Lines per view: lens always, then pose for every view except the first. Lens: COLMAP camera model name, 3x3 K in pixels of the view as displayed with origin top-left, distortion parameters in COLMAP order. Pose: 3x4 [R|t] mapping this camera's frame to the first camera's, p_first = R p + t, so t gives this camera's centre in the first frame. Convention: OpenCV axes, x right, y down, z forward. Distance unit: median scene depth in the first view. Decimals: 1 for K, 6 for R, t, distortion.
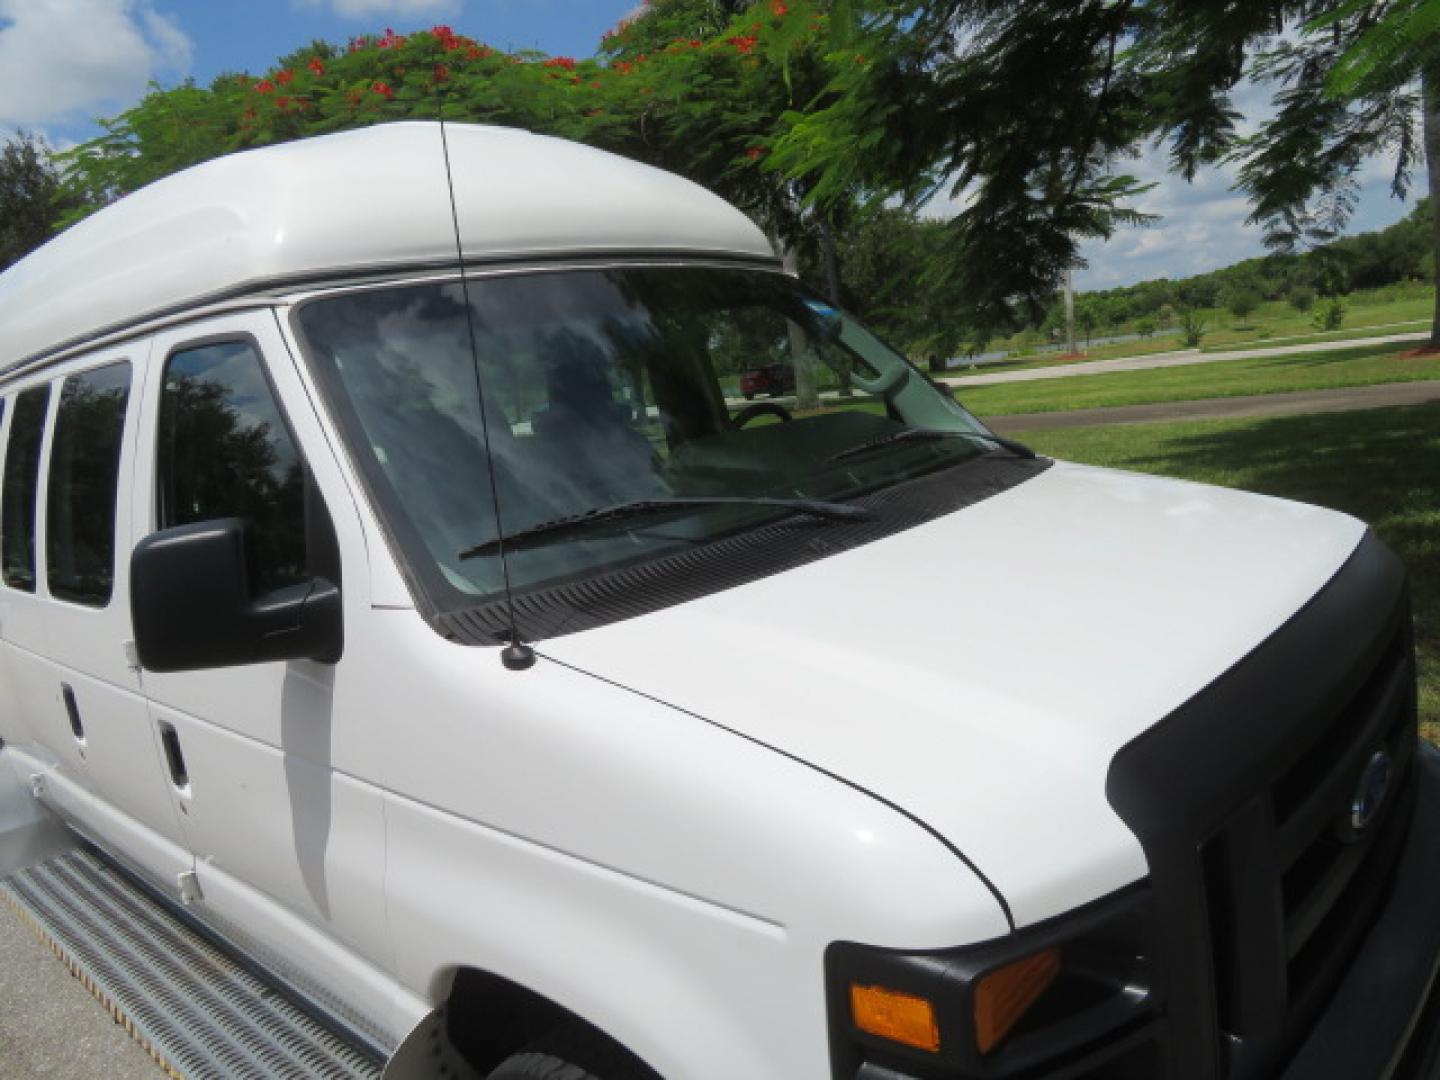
lens RADIAL K [[1083.2, 0, 718.0], [0, 1083.2, 508.0], [0, 0, 1]] dist [-0.001433, -0.000353]
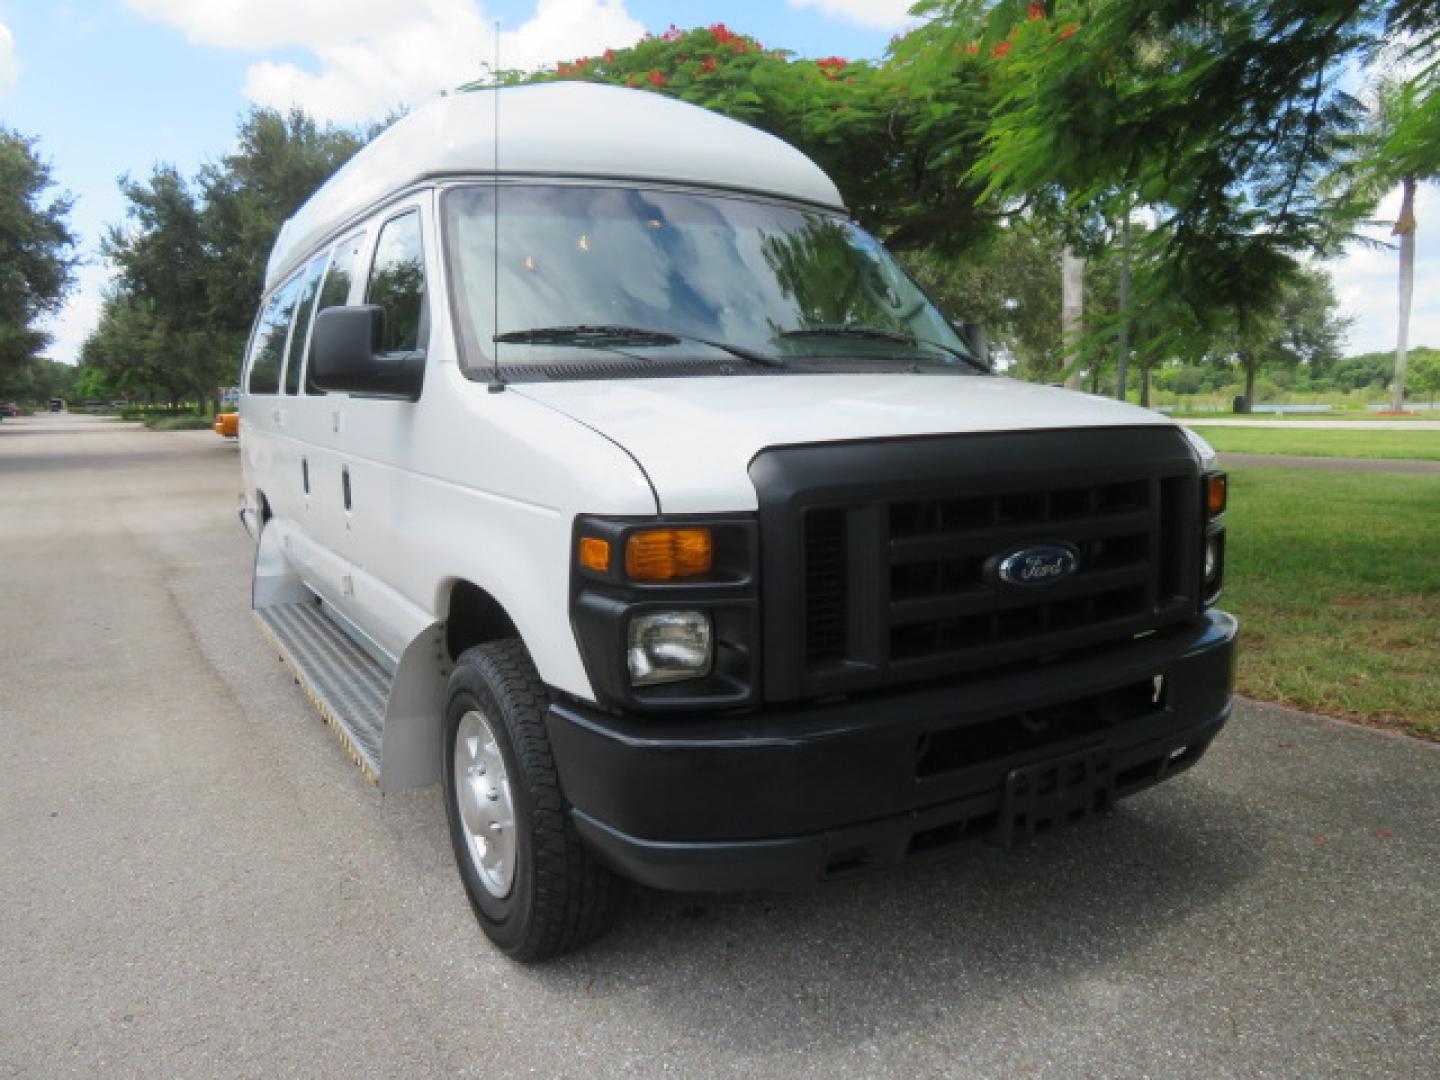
lens RADIAL K [[1075.9, 0, 719.5], [0, 1075.9, 496.7], [0, 0, 1]] dist [0.086237, -0.093176]
pose [[0.954499, 0.148513, -0.258603, 0.119543], [-0.153300, 0.988178, 0.001672, 0.050143], [0.255794, 0.038048, 0.965982, -0.100305]]
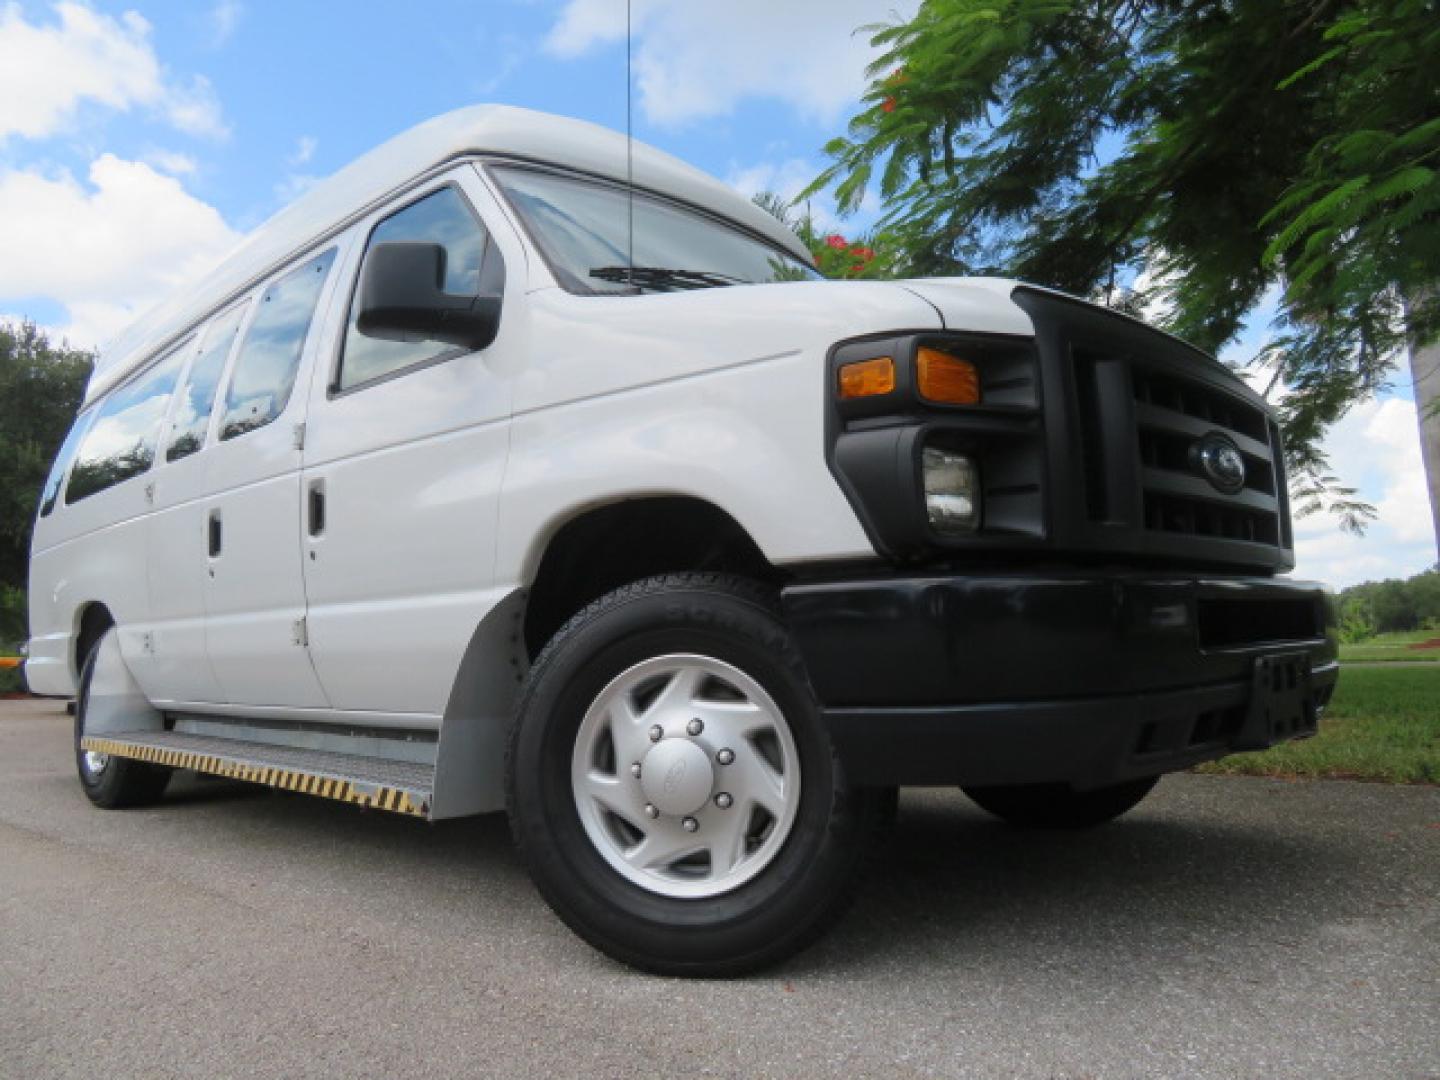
lens RADIAL K [[1075.9, 0, 719.5], [0, 1075.9, 496.7], [0, 0, 1]] dist [0.086237, -0.093176]
pose [[0.993709, 0.101534, -0.047261, 0.007276], [-0.110640, 0.955441, -0.273661, 0.160595], [0.017369, 0.277168, 0.960664, -0.067953]]
